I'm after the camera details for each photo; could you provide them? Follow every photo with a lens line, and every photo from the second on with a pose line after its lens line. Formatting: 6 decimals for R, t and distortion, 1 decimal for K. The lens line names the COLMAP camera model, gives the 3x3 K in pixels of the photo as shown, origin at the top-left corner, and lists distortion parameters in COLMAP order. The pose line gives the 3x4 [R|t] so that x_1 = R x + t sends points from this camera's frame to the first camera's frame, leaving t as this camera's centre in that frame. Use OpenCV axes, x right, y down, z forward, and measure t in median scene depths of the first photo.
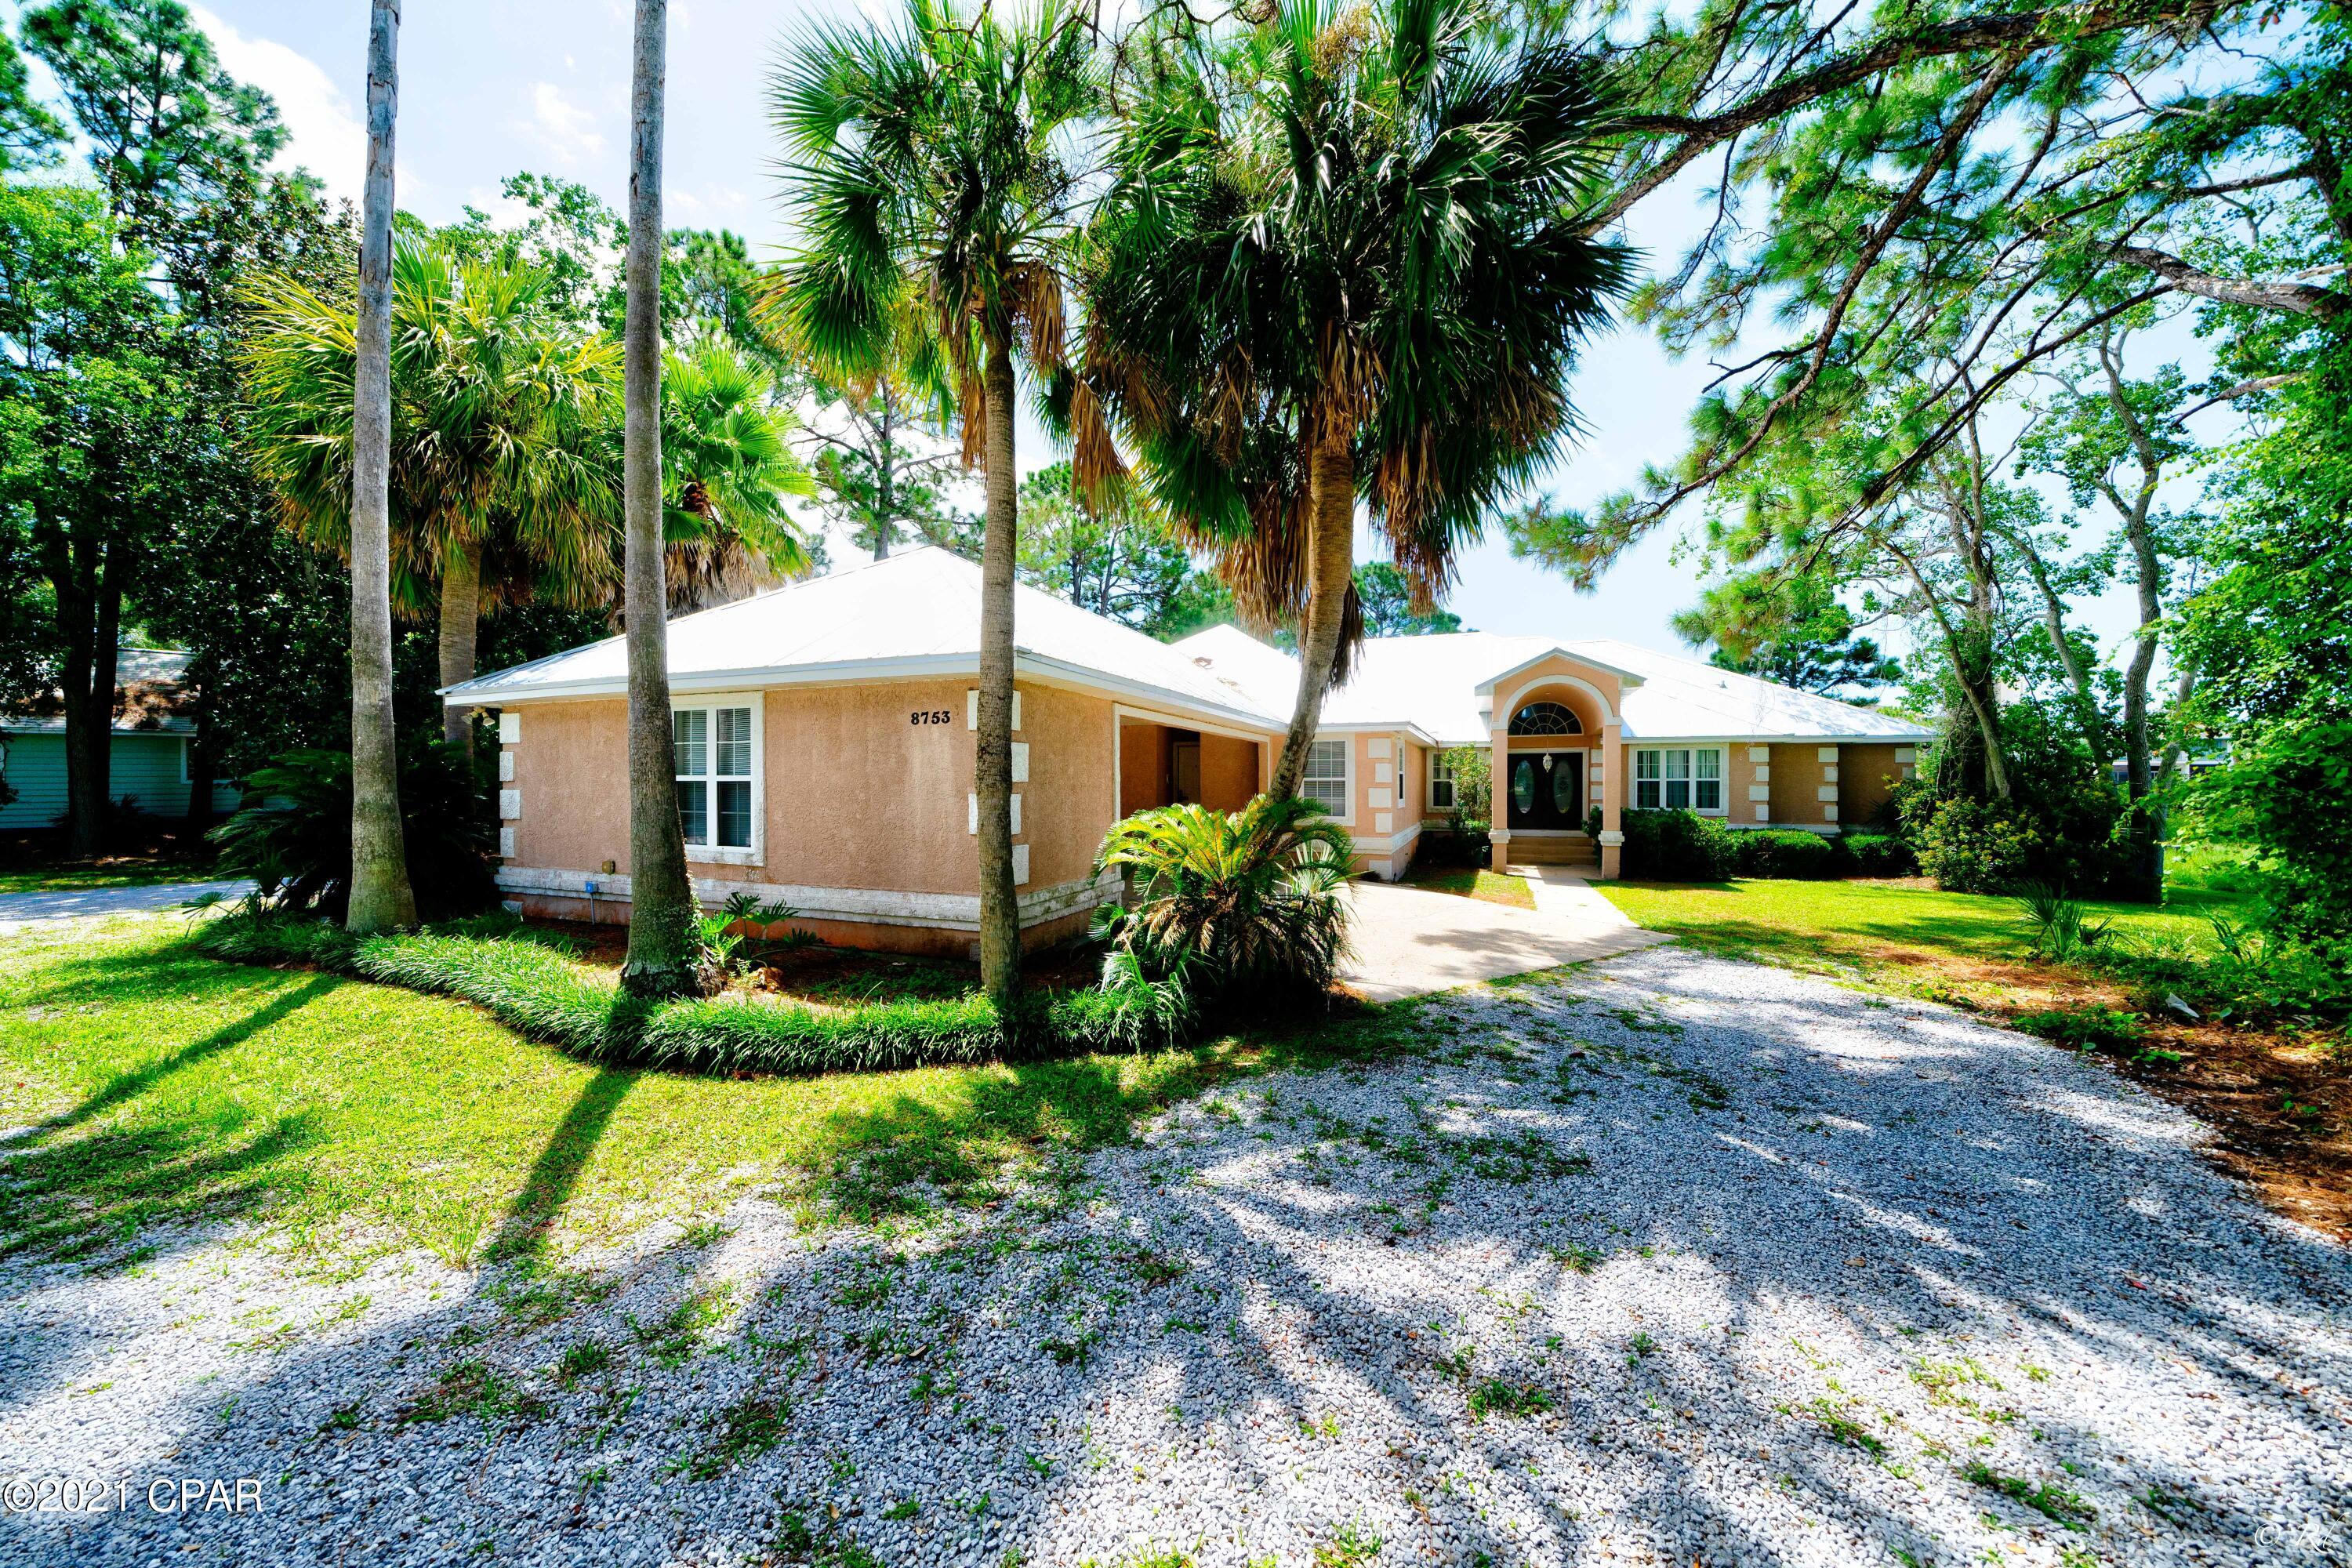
lens RADIAL K [[809.9, 0, 1169.6], [0, 809.9, 785.4], [0, 0, 1]] dist [-0.001721, -0.000275]
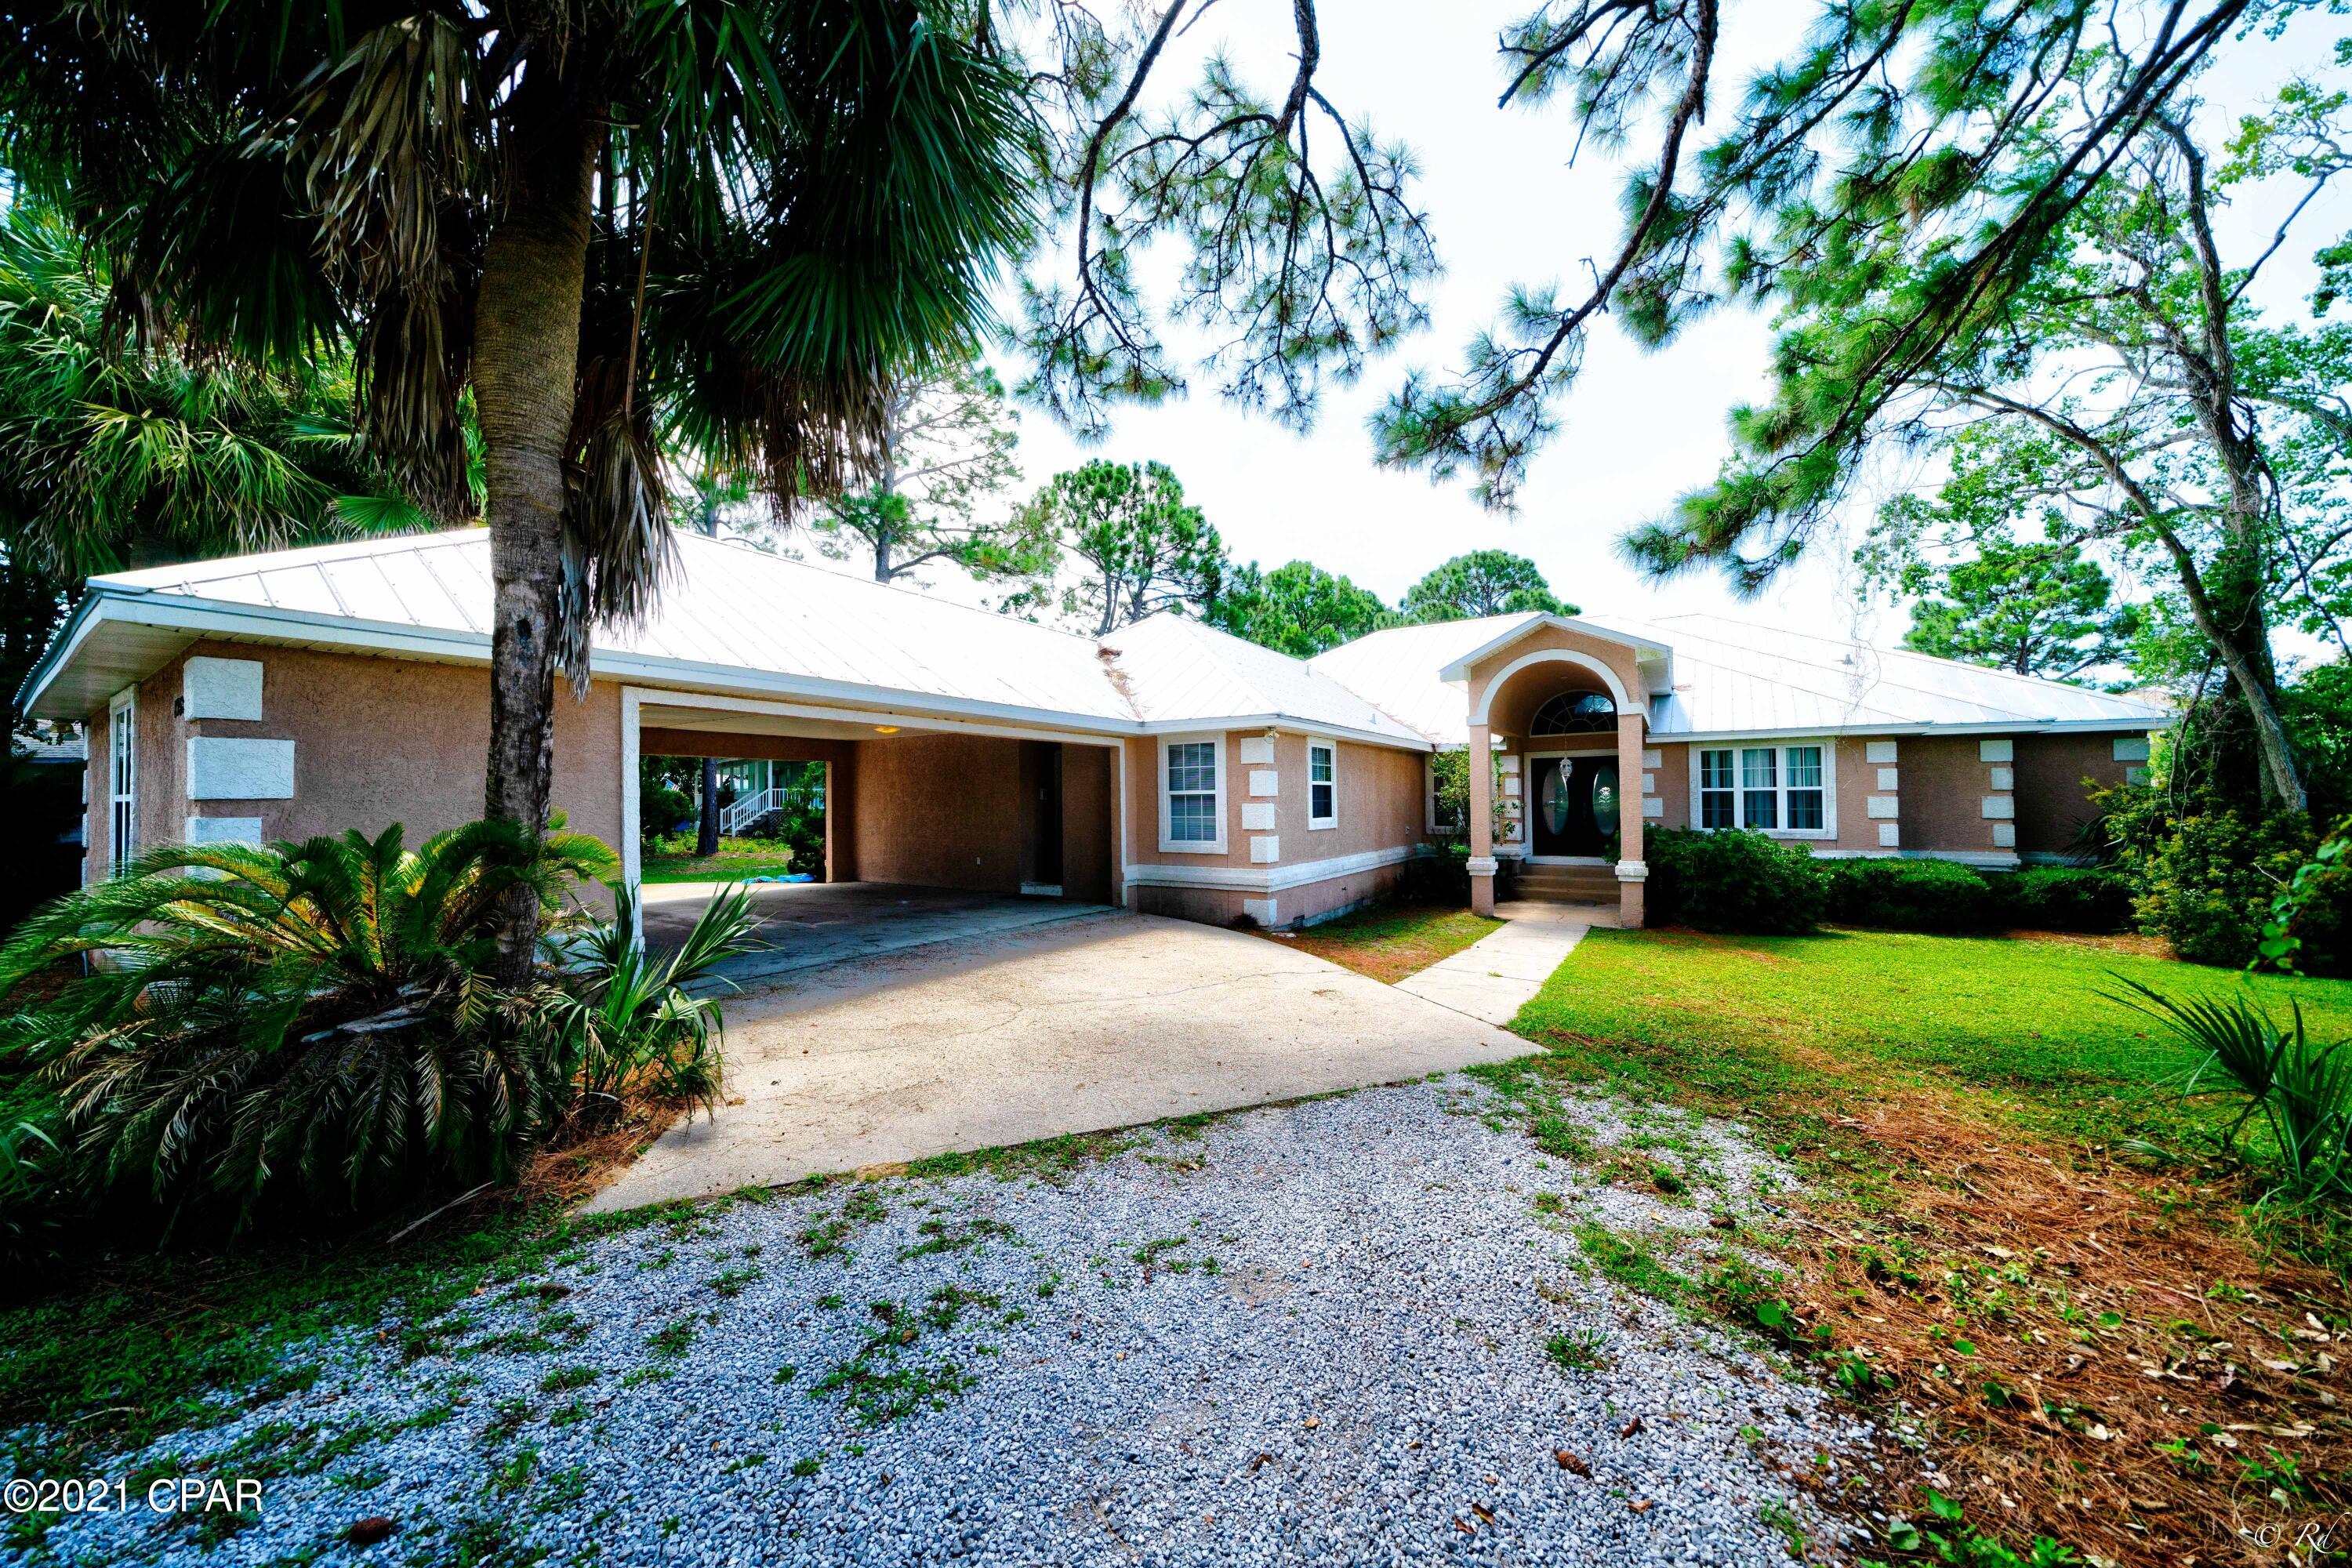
lens RADIAL K [[806.0, 0, 1170.6], [0, 806.0, 787.2], [0, 0, 1]] dist [-0.002581, 0.000172]
pose [[0.981611, -0.011627, -0.190538, 0.316671], [0.007541, 0.999726, -0.022155, 0.003804], [0.190744, 0.020311, 0.981430, 0.241992]]
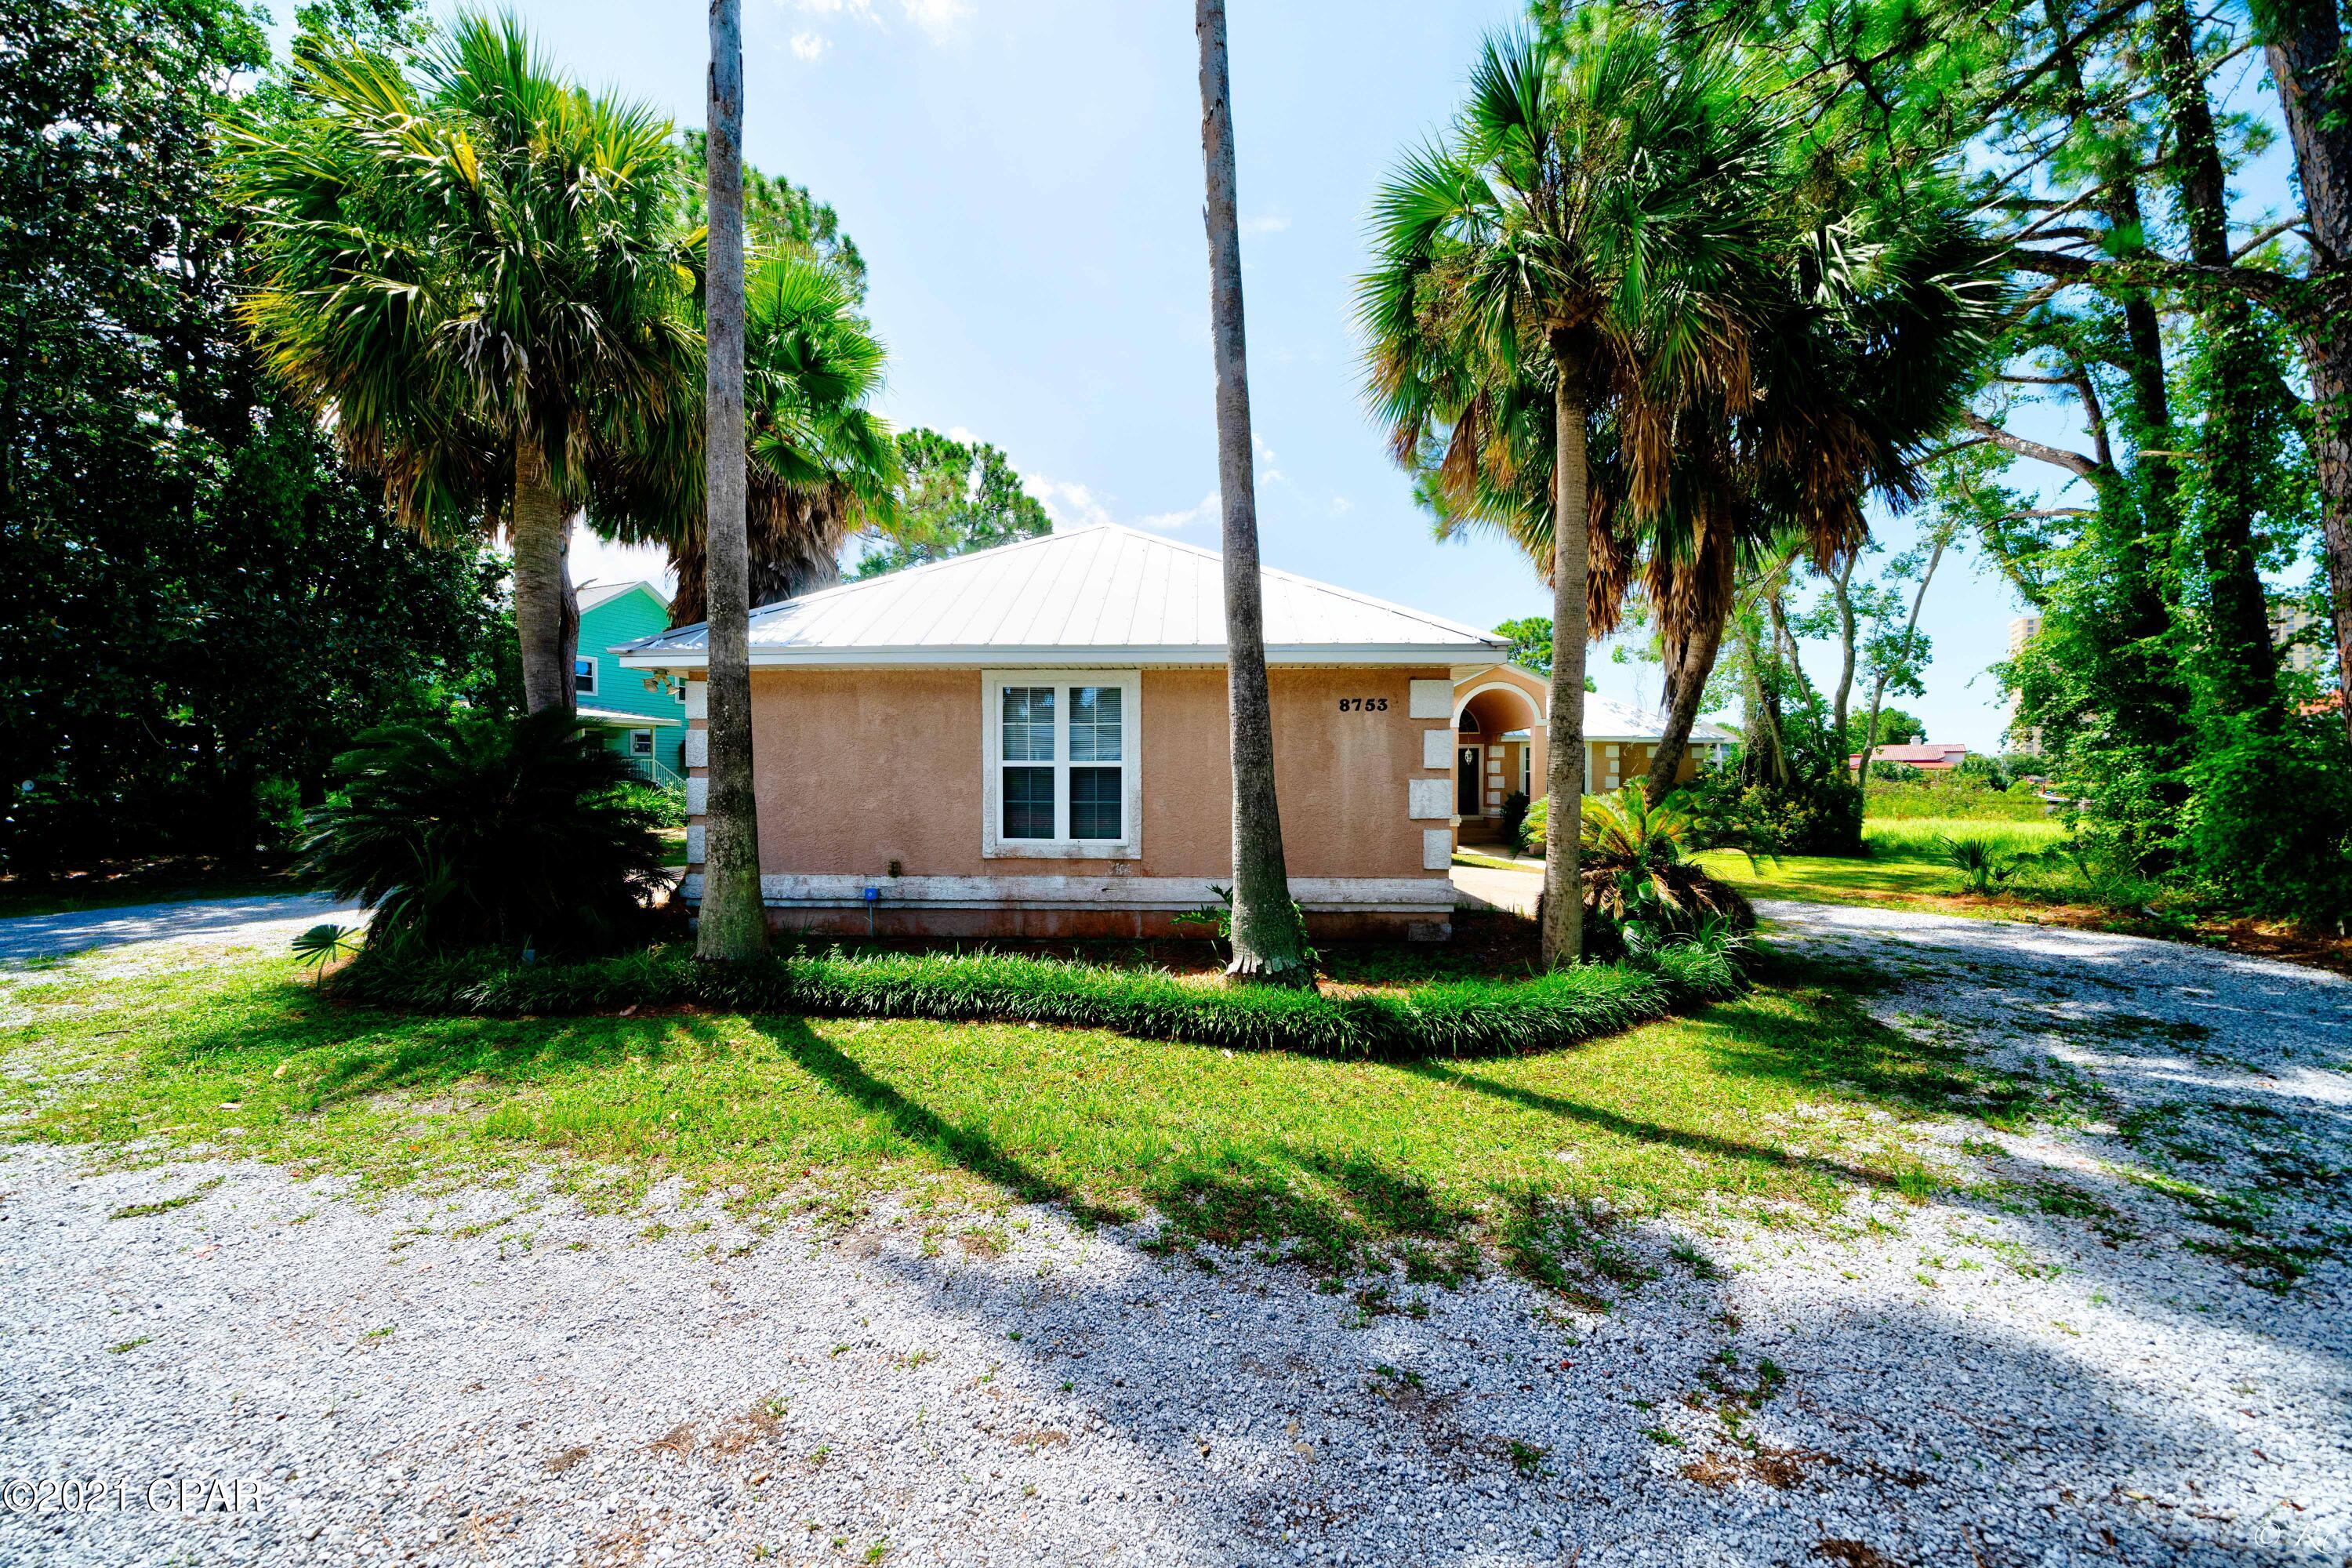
lens RADIAL K [[813.7, 0, 1176.0], [0, 813.7, 784.0], [0, 0, 1]] dist [-0.005038, -0.000074]
pose [[0.940766, -0.004001, 0.339033, -0.414733], [0.002250, 0.999982, 0.005556, 0.004532], [-0.339049, -0.004464, 0.940758, 0.059994]]
